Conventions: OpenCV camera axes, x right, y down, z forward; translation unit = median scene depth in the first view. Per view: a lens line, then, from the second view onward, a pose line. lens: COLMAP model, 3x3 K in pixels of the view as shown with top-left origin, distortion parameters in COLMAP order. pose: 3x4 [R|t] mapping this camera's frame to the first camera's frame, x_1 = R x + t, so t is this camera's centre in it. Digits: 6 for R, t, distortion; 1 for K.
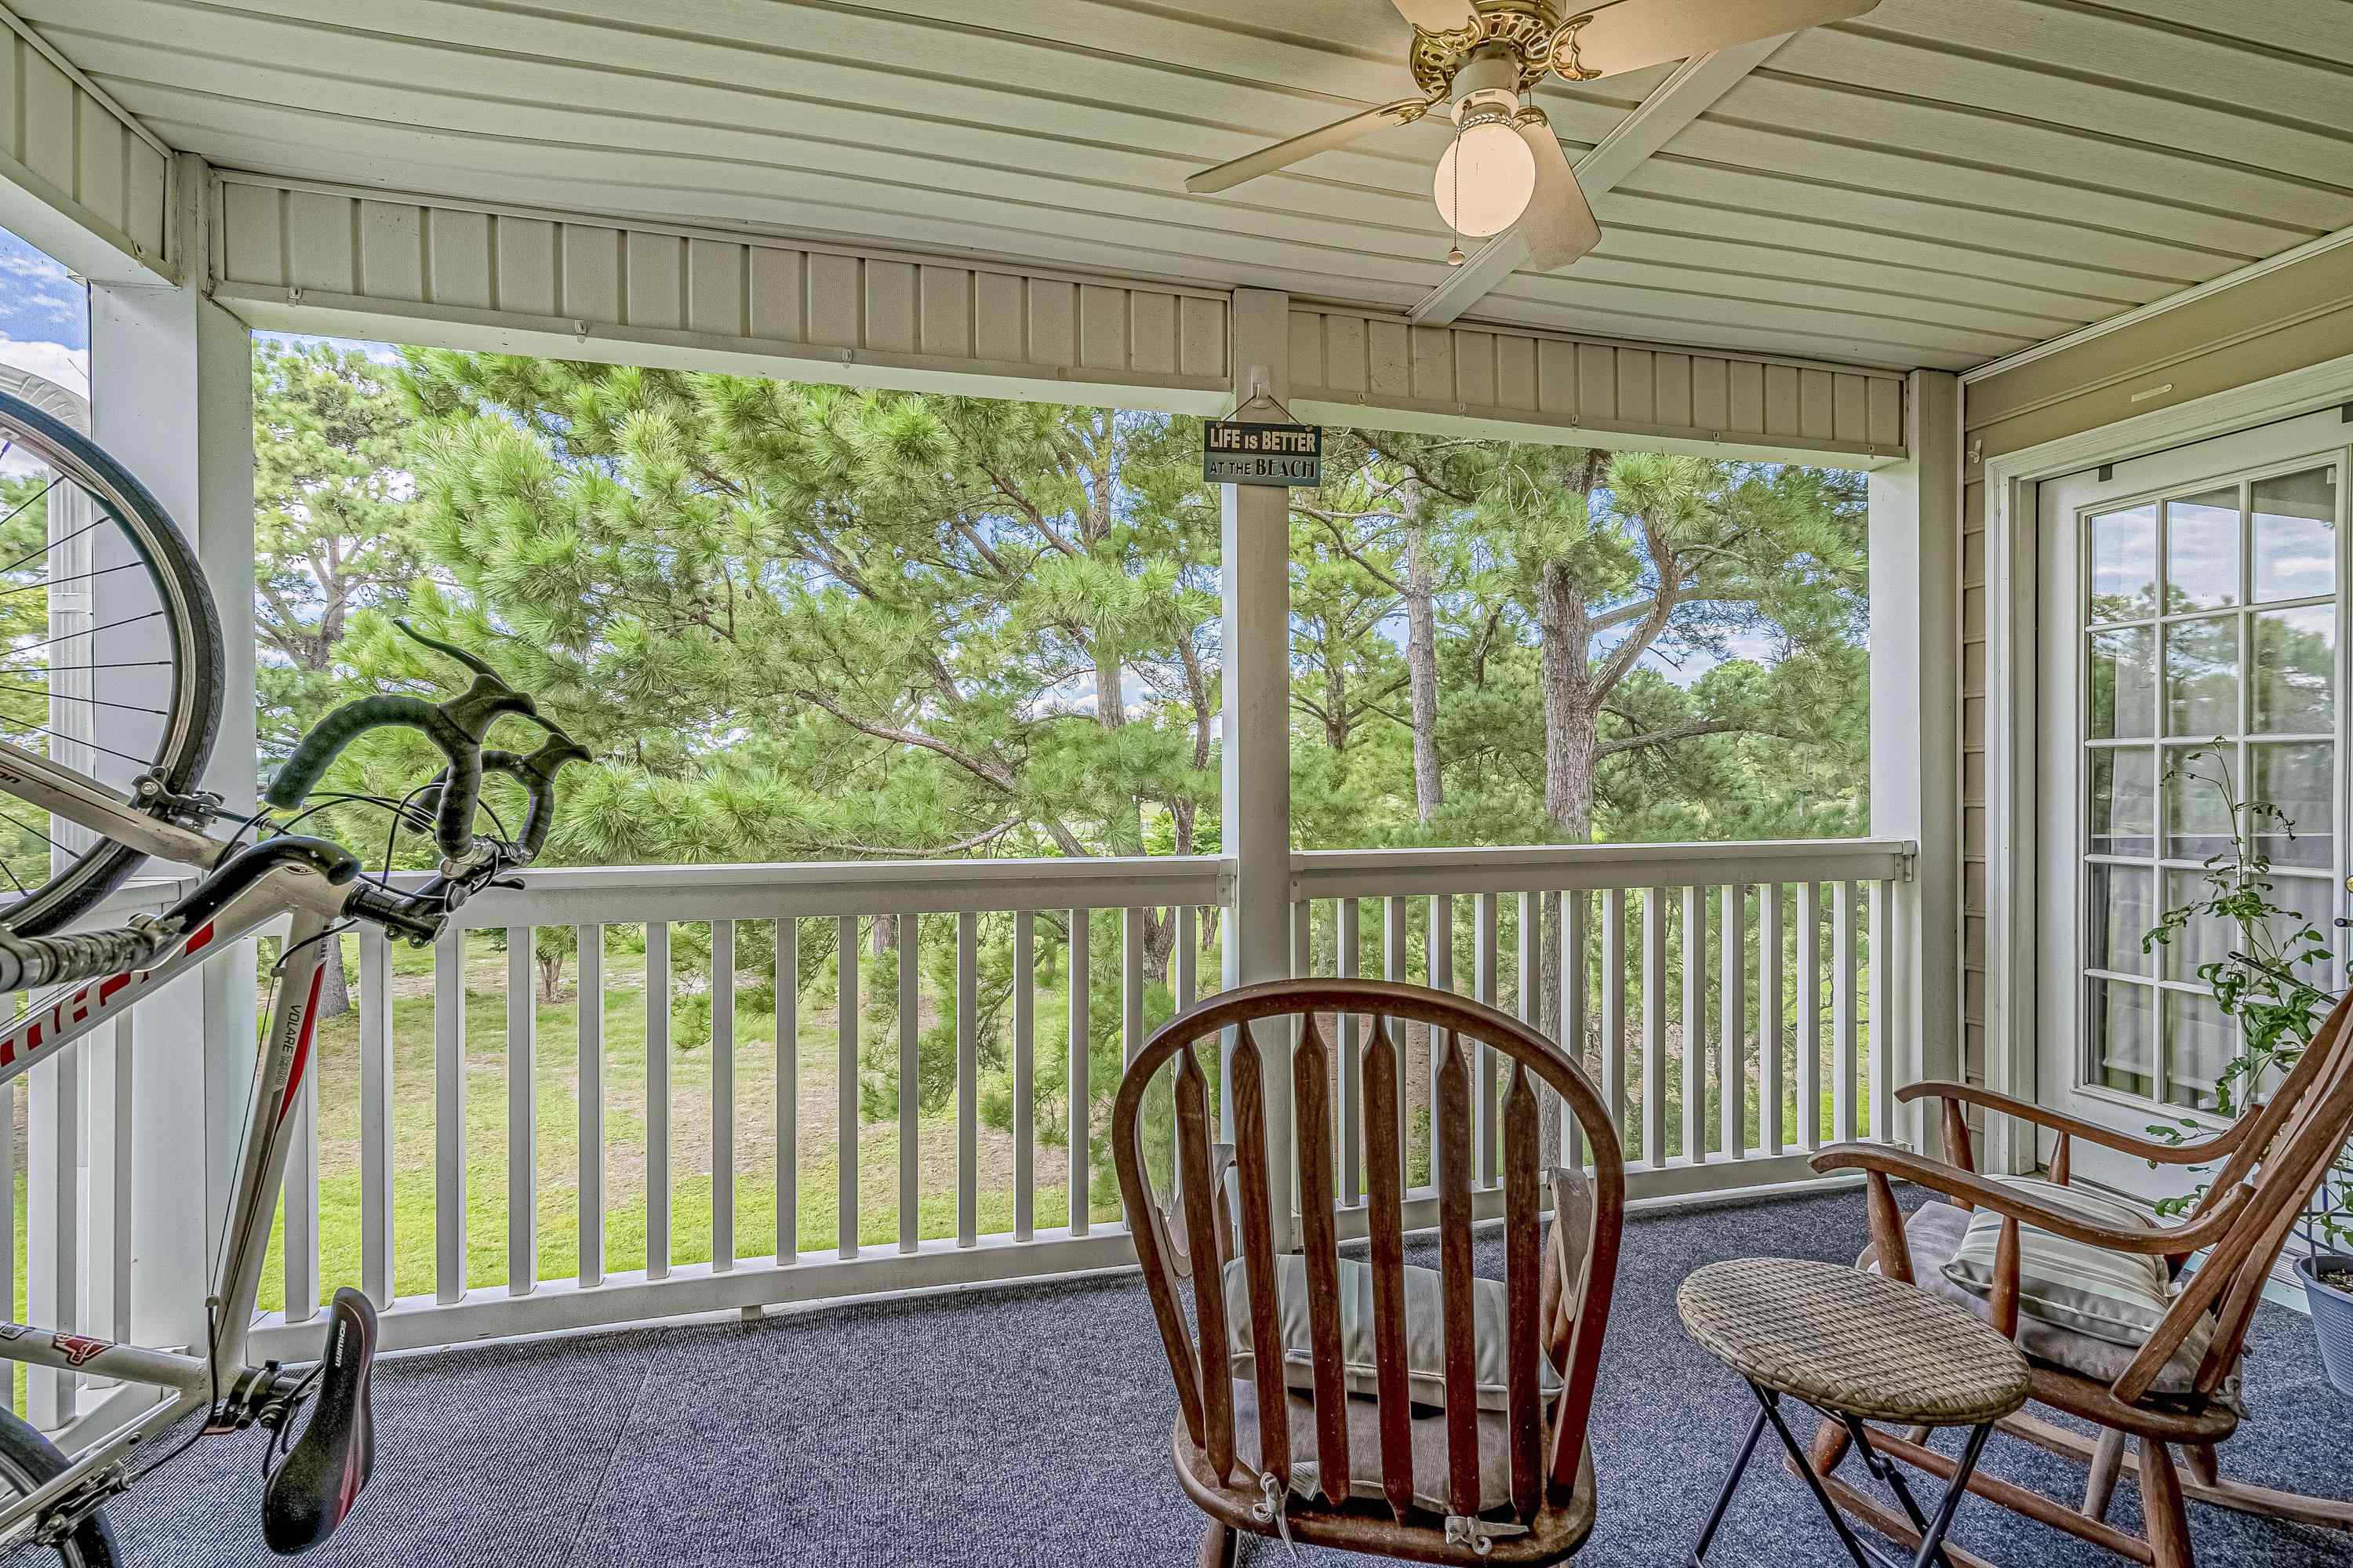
lens RADIAL K [[1043.2, 0, 1169.1], [0, 1043.2, 789.1], [0, 0, 1]] dist [-0.002741, 0.000136]
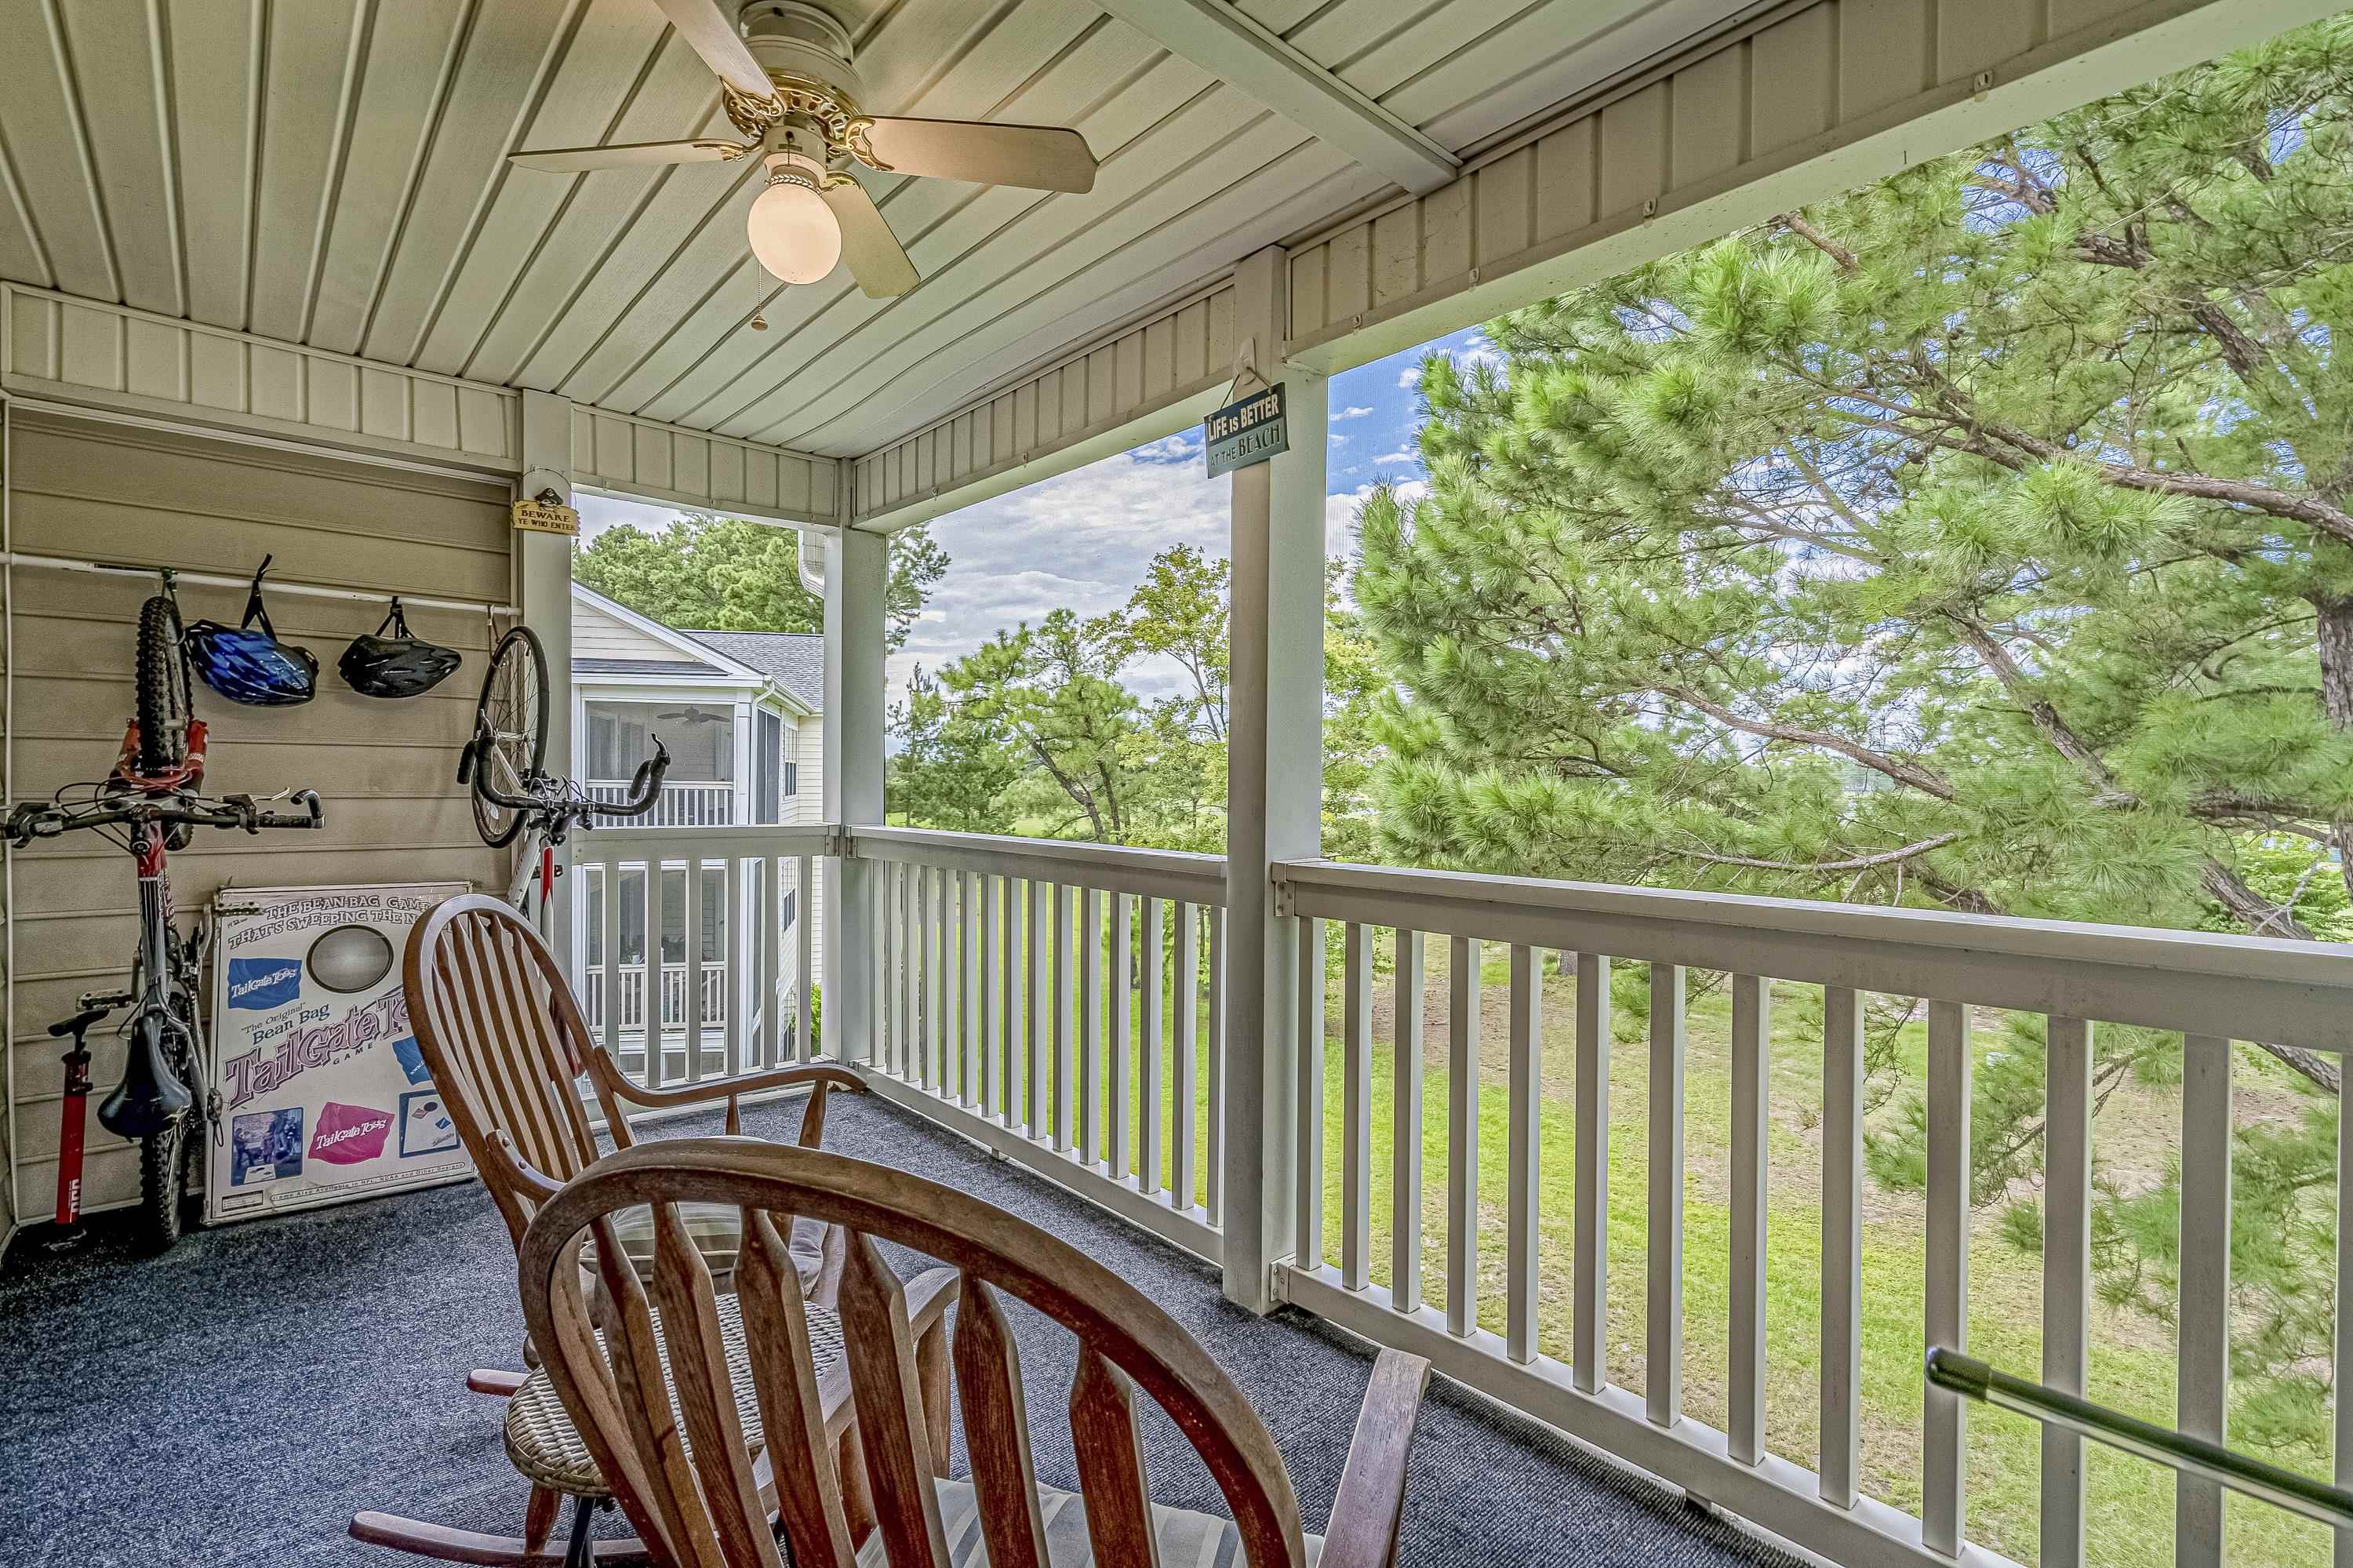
lens RADIAL K [[1120.0, 0, 1179.1], [0, 1120.0, 776.9], [0, 0, 1]] dist [0.000266, 0.001440]
pose [[0.451141, 0.008865, -0.892409, 0.382143], [-0.008846, 0.999946, 0.005461, -0.005582], [0.892409, 0.005431, 0.451195, 0.193036]]
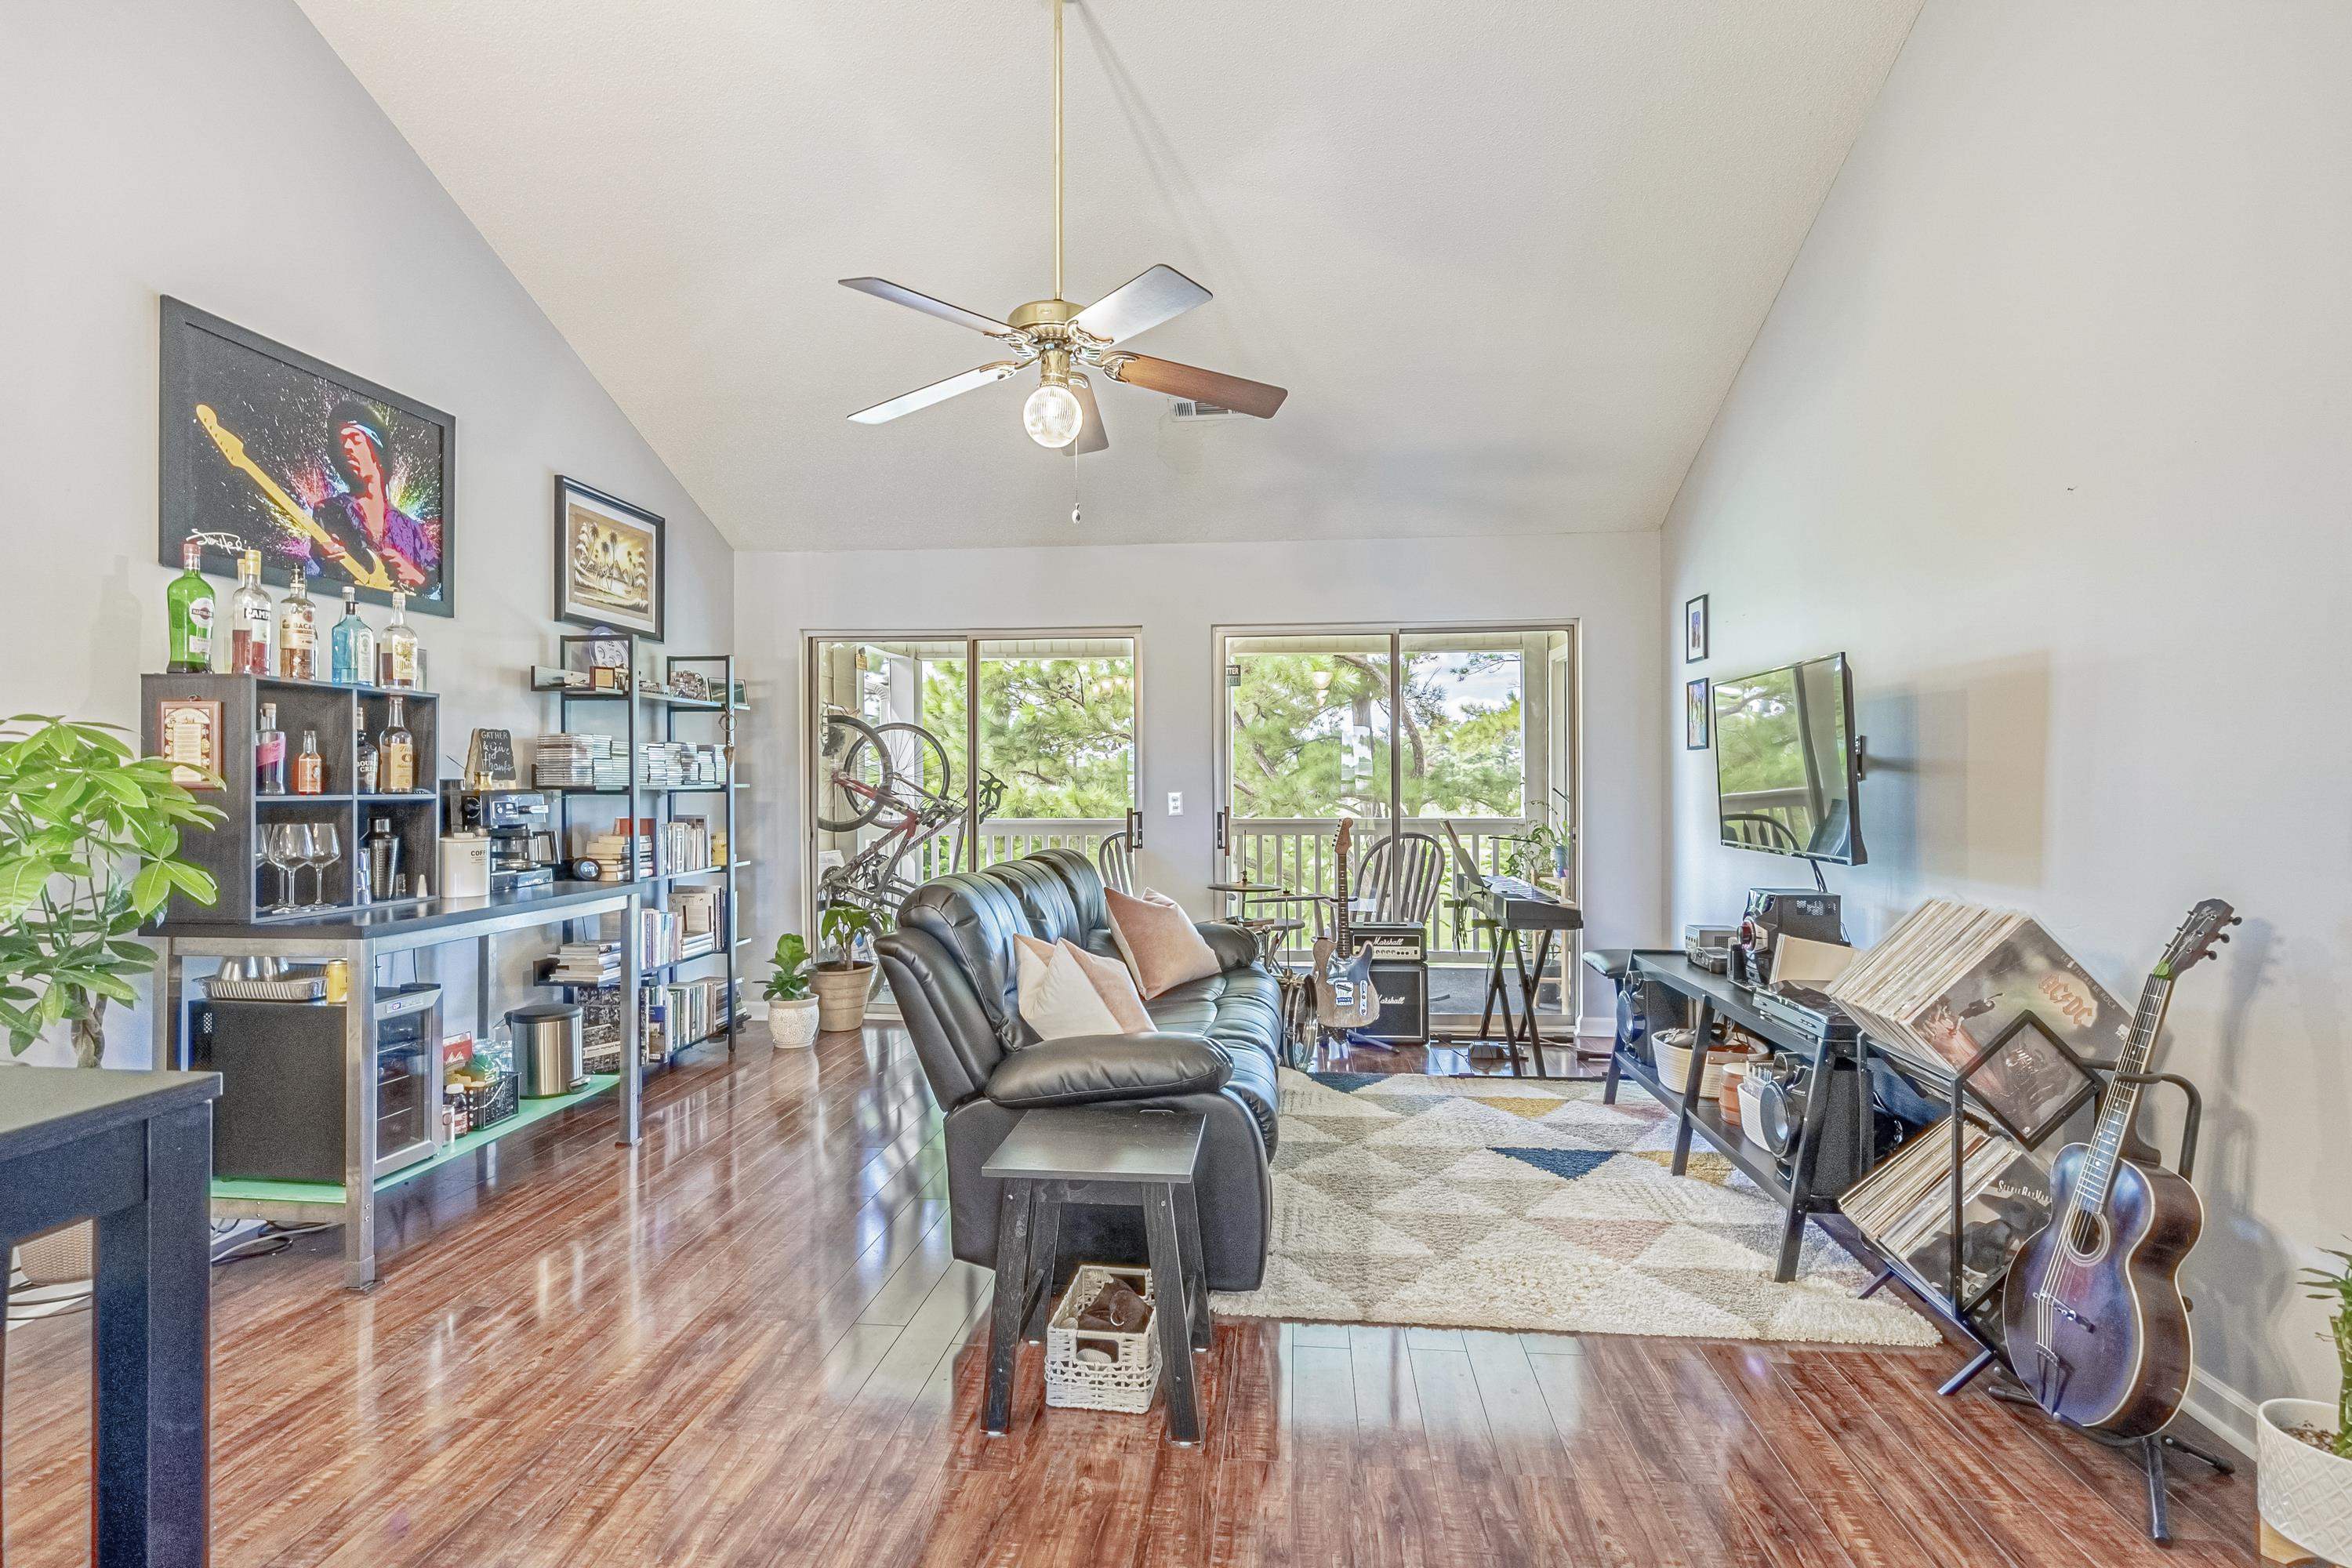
lens RADIAL K [[1142.4, 0, 1184.4], [0, 1142.4, 789.9], [0, 0, 1]] dist [-0.003518, 0.001898]
pose [[0.936424, 0.000382, -0.350871, 0.428396], [-0.000329, 1.000000, 0.000210, -0.004911], [0.350871, -0.000081, 0.936424, -0.761452]]
